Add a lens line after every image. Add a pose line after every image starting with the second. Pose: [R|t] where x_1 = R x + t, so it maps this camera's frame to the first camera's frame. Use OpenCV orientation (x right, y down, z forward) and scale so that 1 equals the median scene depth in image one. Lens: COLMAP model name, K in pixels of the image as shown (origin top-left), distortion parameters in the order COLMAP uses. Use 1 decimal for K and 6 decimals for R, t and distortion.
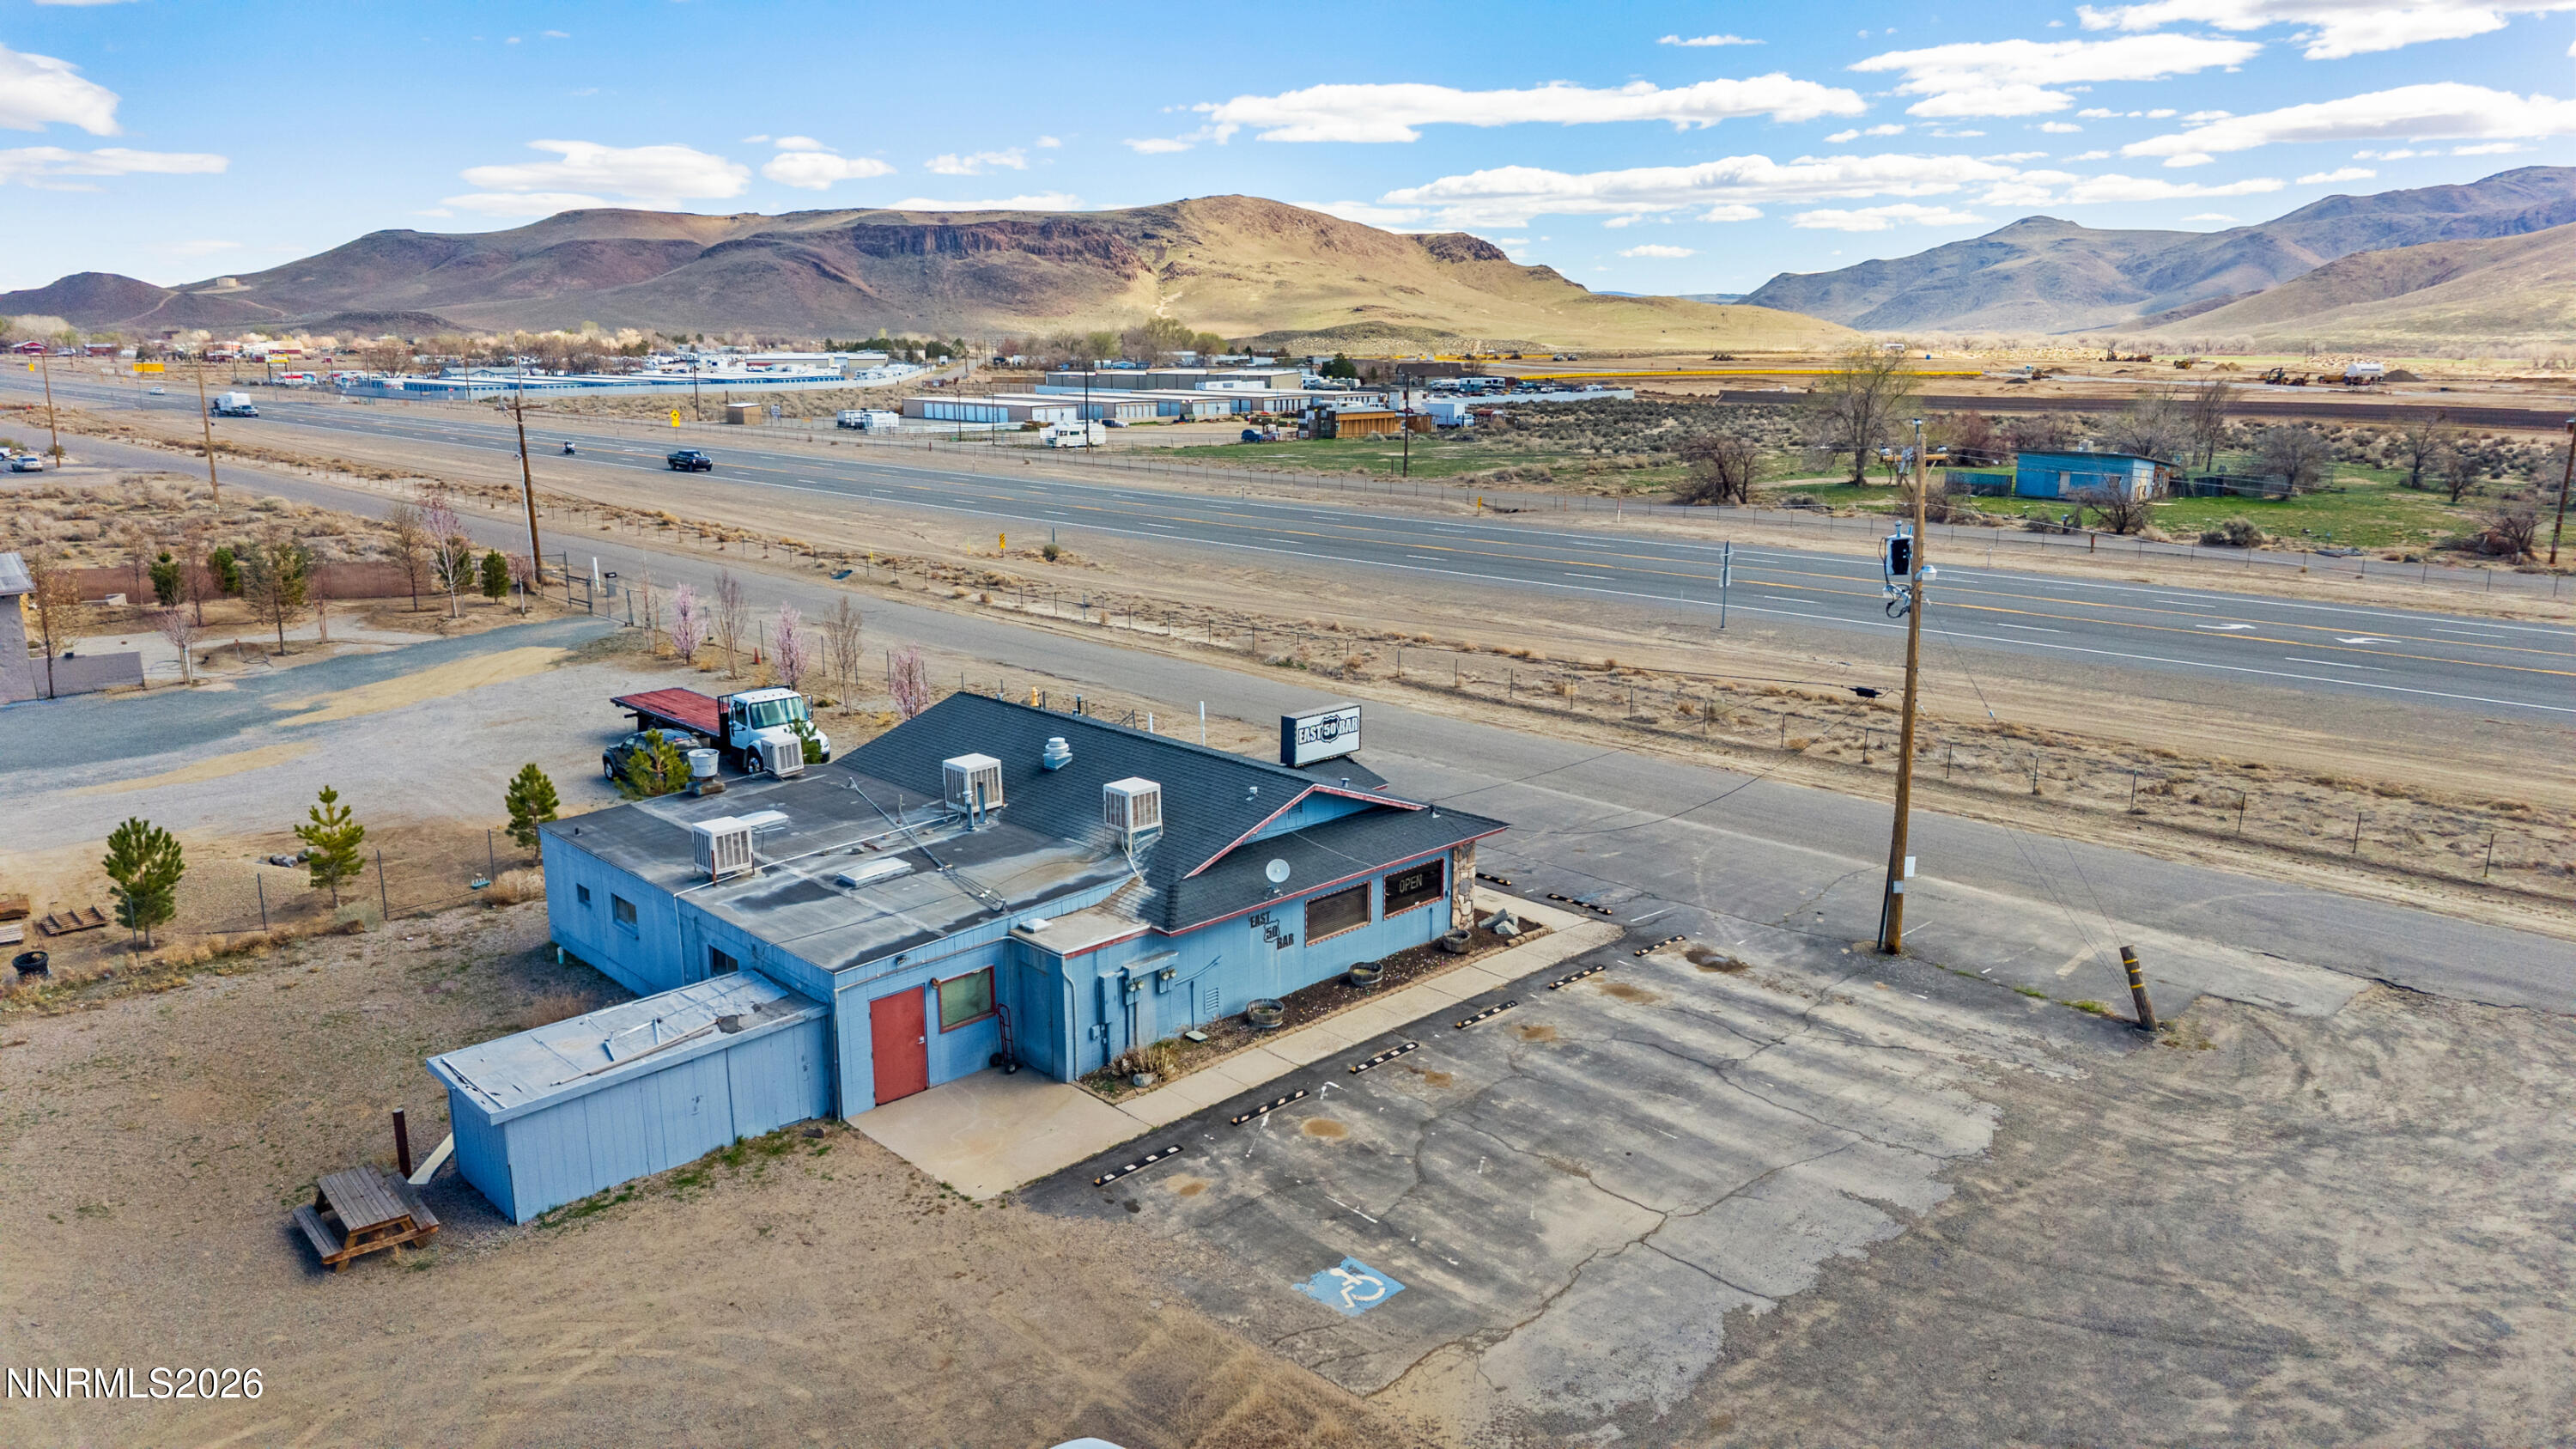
lens RADIAL K [[1719.3, 0, 1282.2], [0, 1719.3, 744.8], [0, 0, 1]] dist [0.037069, -0.042092]
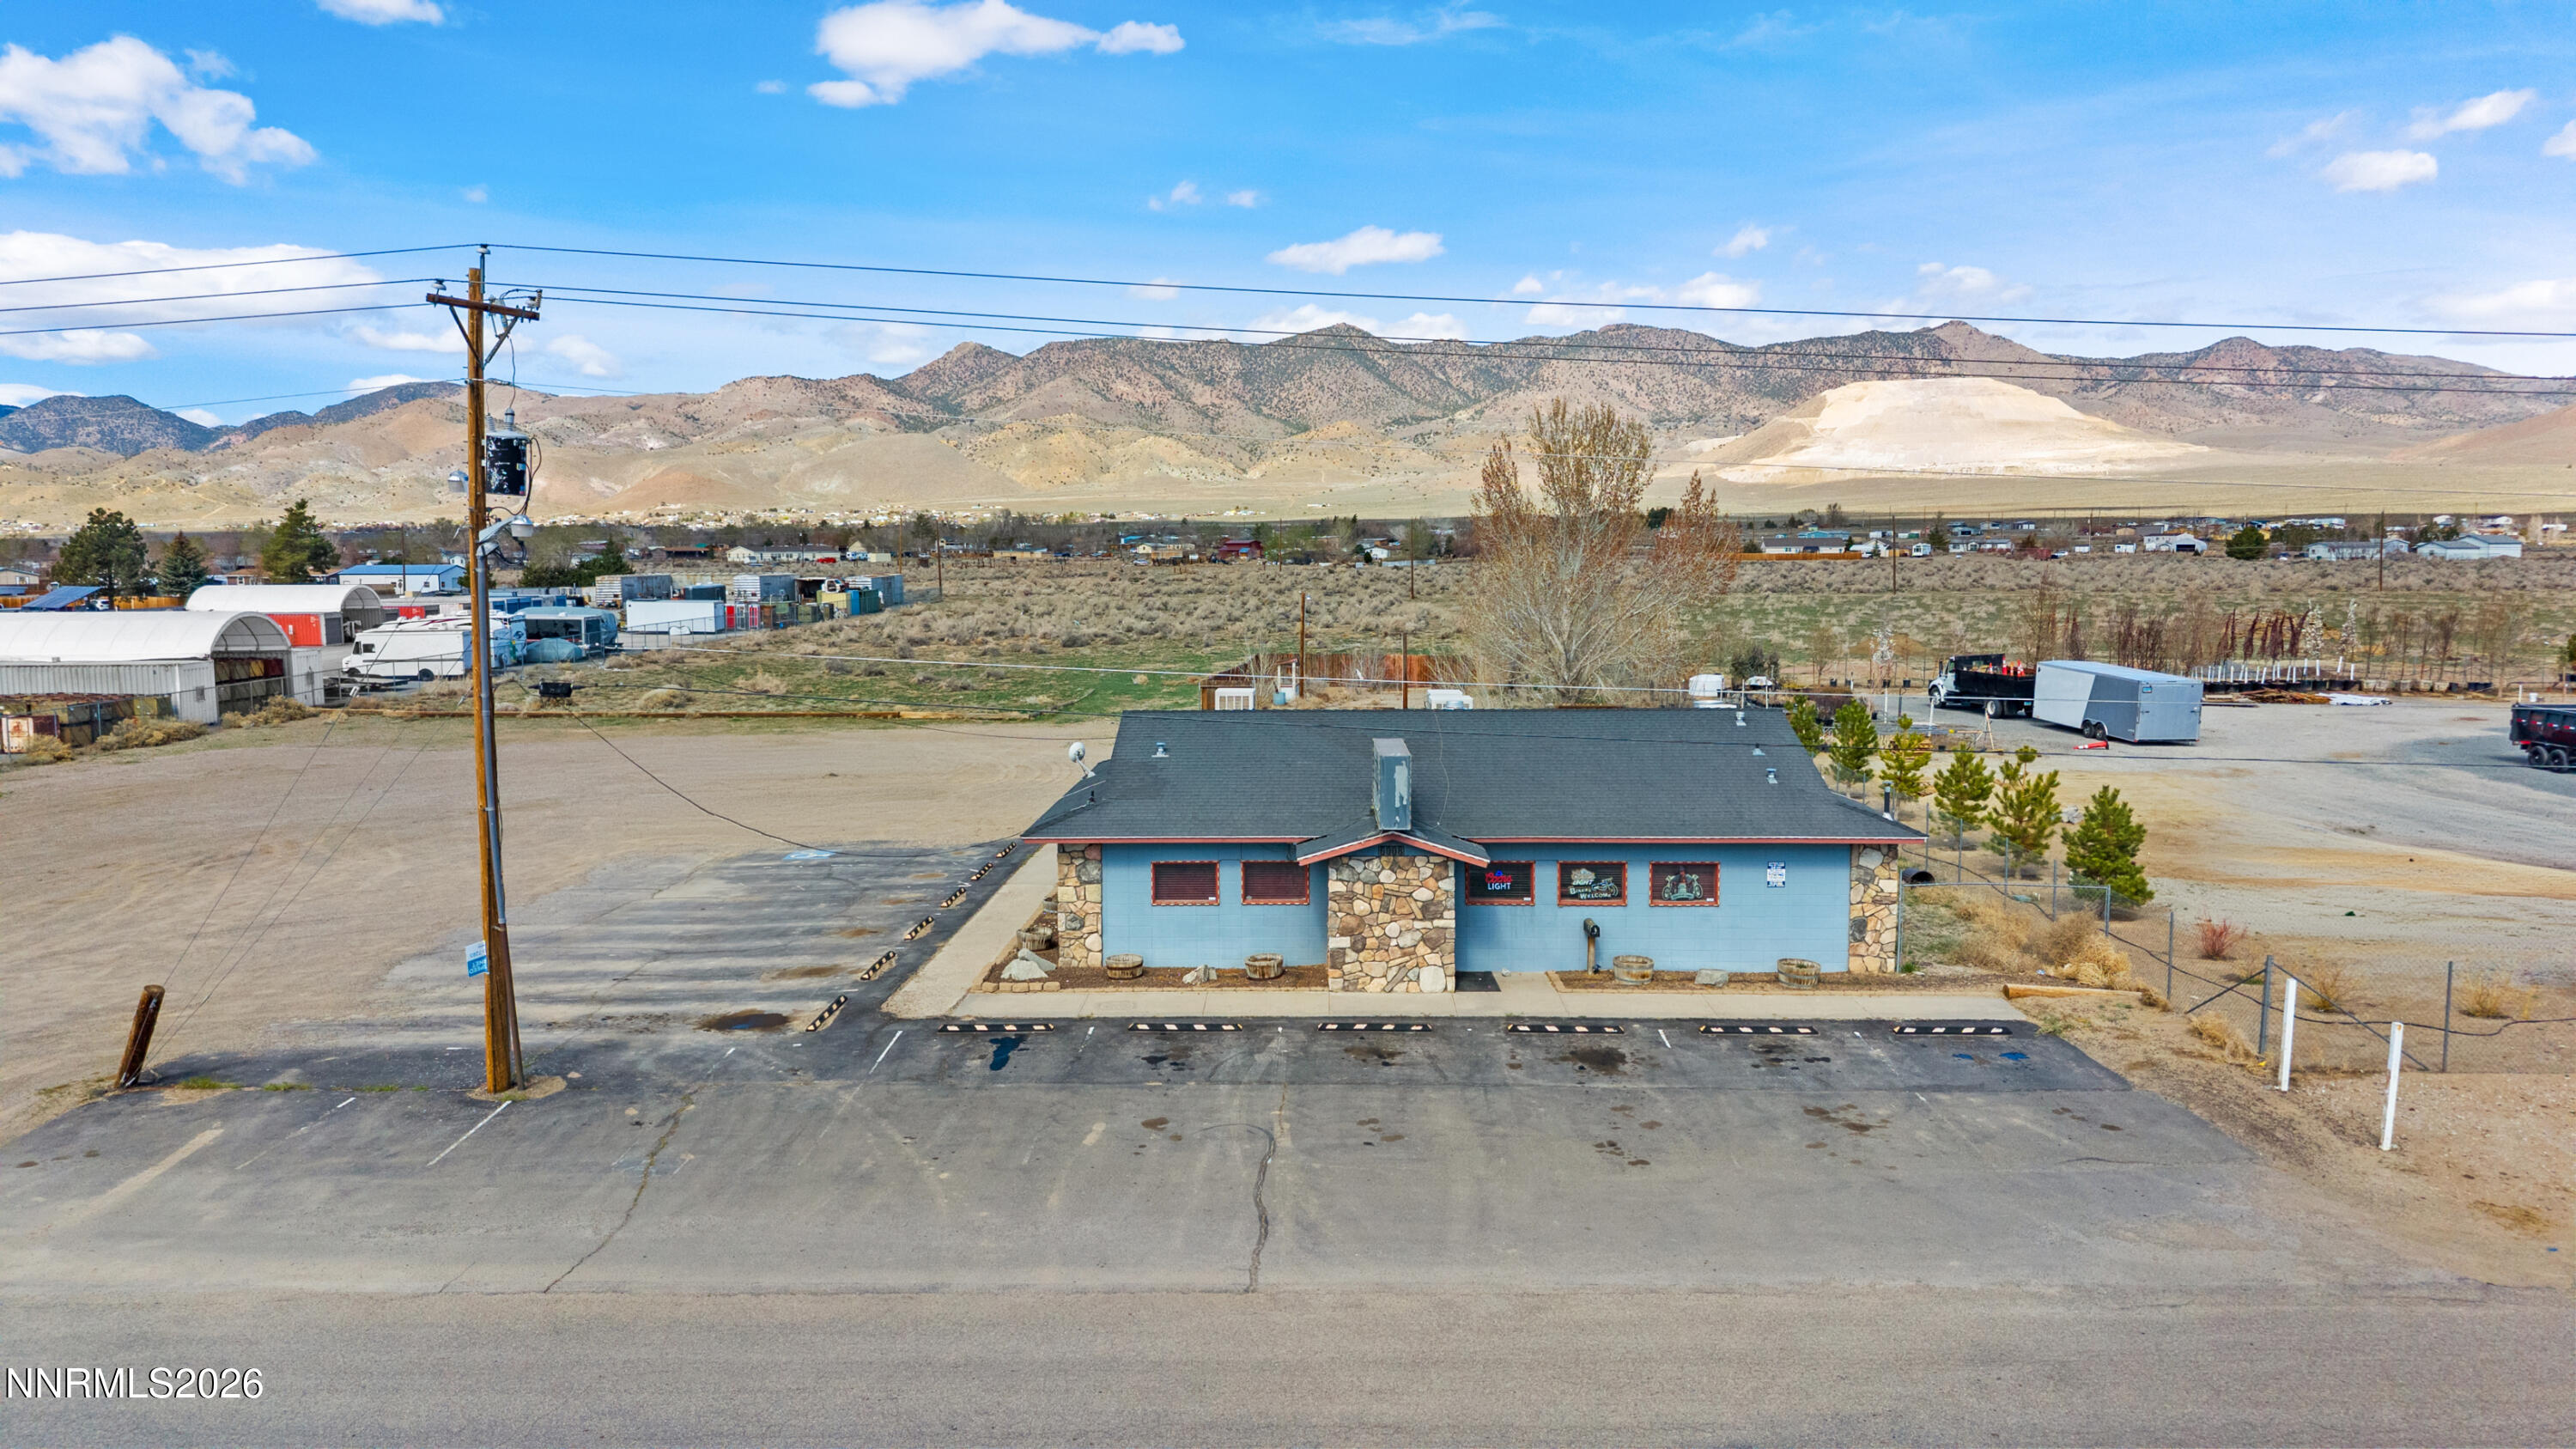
lens RADIAL K [[1719.3, 0, 1289.4], [0, 1719.3, 721.3], [0, 0, 1]] dist [0.037069, -0.042092]
pose [[-0.713830, 0.071793, -0.696629, 0.541656], [-0.159979, 0.951713, 0.262010, -0.208055], [0.681802, 0.298477, -0.667876, 1.482411]]
